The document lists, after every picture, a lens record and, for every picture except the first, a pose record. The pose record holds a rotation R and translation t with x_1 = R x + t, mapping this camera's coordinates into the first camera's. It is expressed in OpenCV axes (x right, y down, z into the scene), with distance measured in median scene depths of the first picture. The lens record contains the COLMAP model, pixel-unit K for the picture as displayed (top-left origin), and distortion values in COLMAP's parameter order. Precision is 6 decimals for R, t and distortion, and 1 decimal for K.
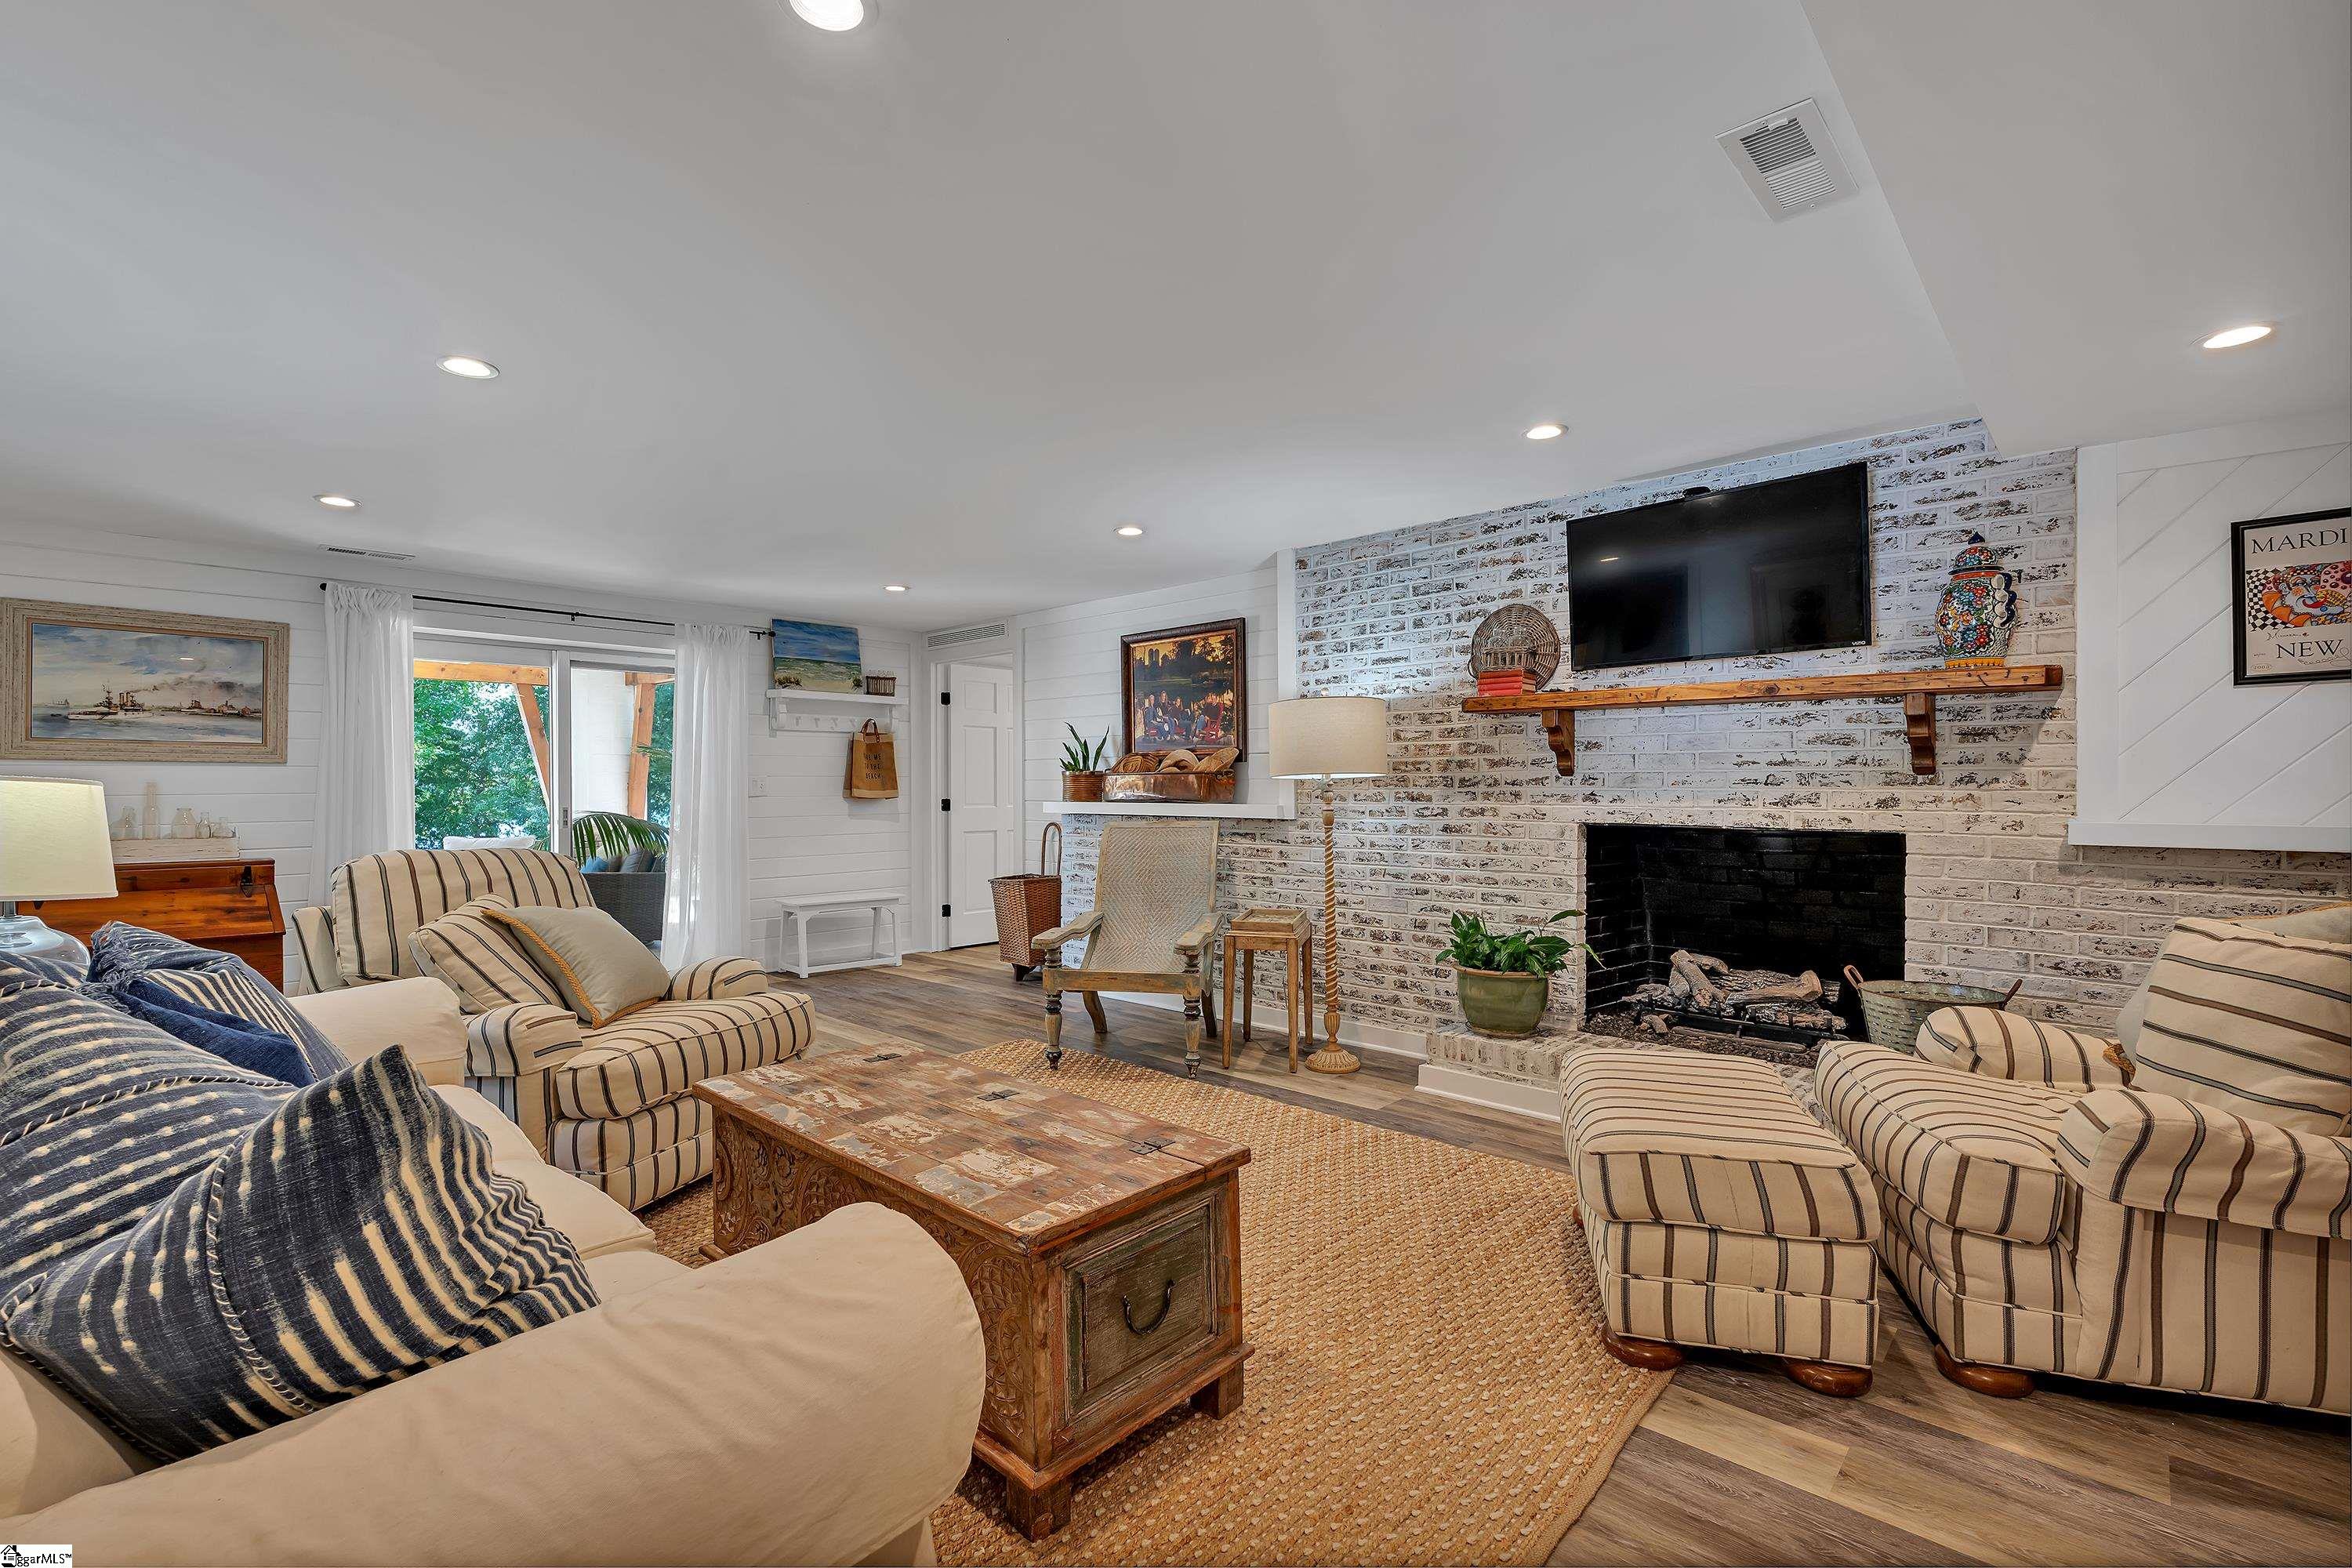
lens RADIAL K [[1042.2, 0, 1175.8], [0, 1042.2, 787.7], [0, 0, 1]] dist [-0.004273, 0.000204]
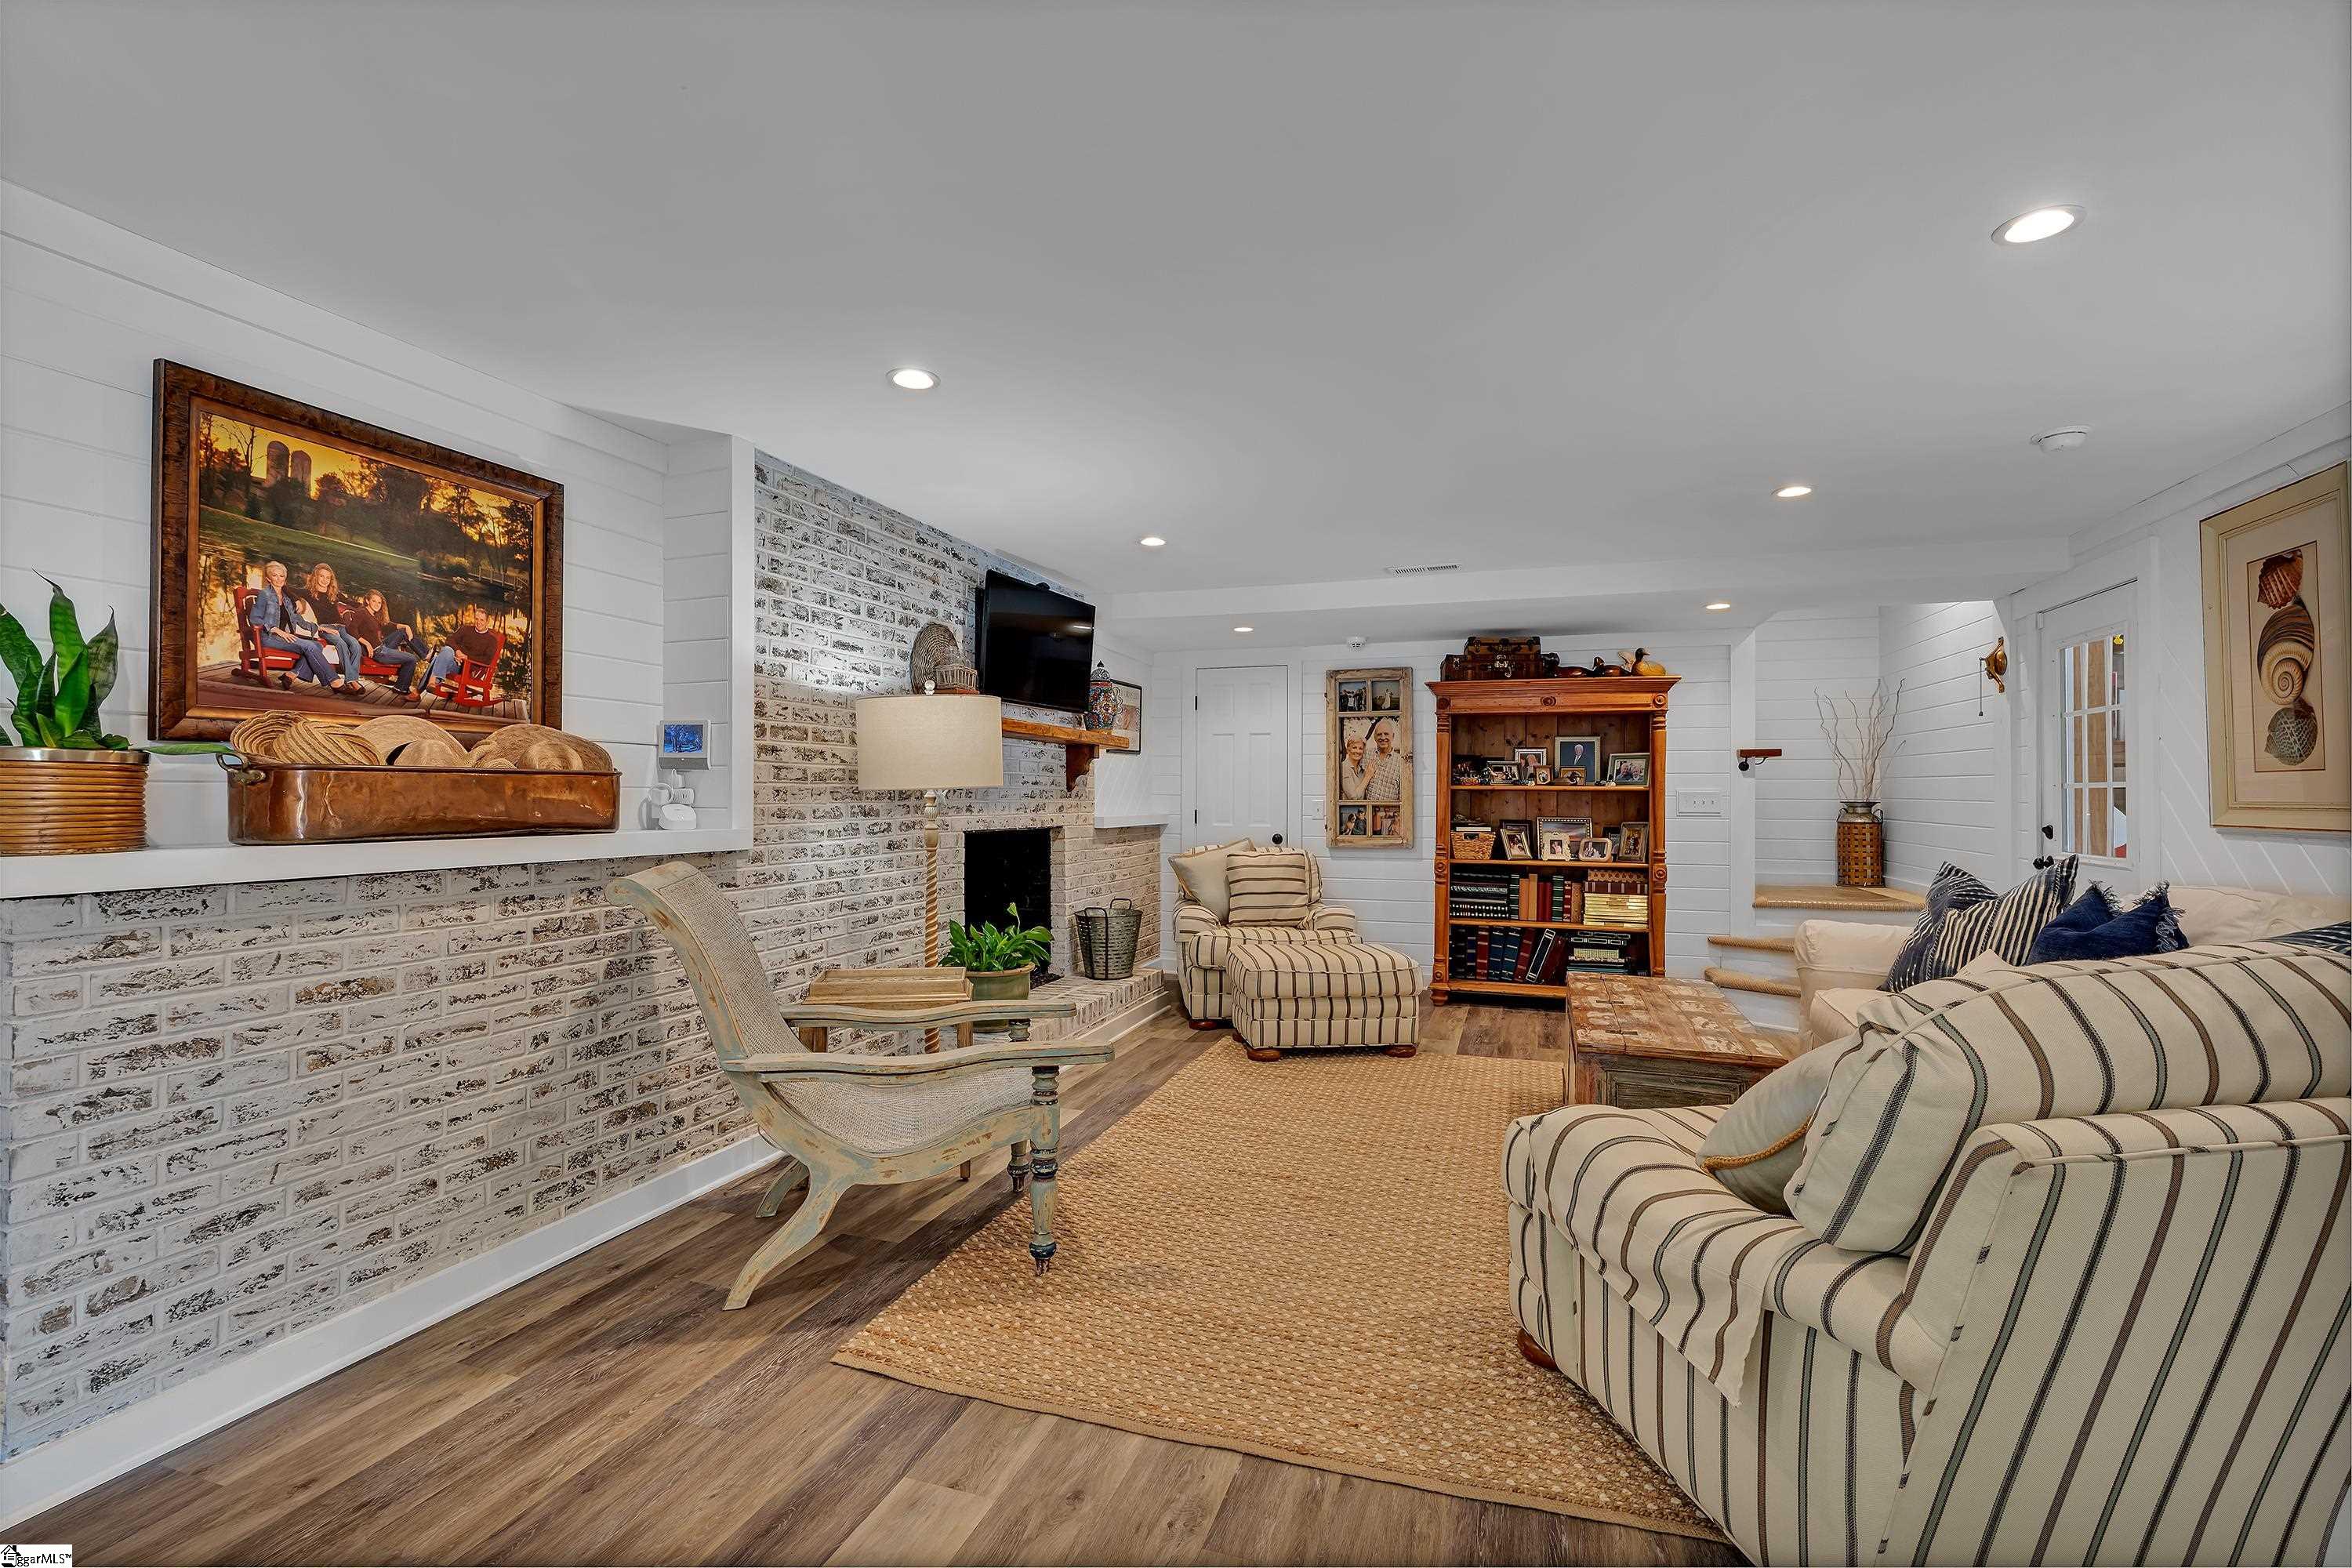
lens RADIAL K [[1042.2, 0, 1175.8], [0, 1042.2, 787.7], [0, 0, 1]] dist [-0.004273, 0.000204]
pose [[-0.405986, 0.007498, 0.913849, -0.656822], [-0.000691, 0.999964, -0.008512, -0.003741], [-0.913879, -0.004087, -0.405966, 1.103111]]
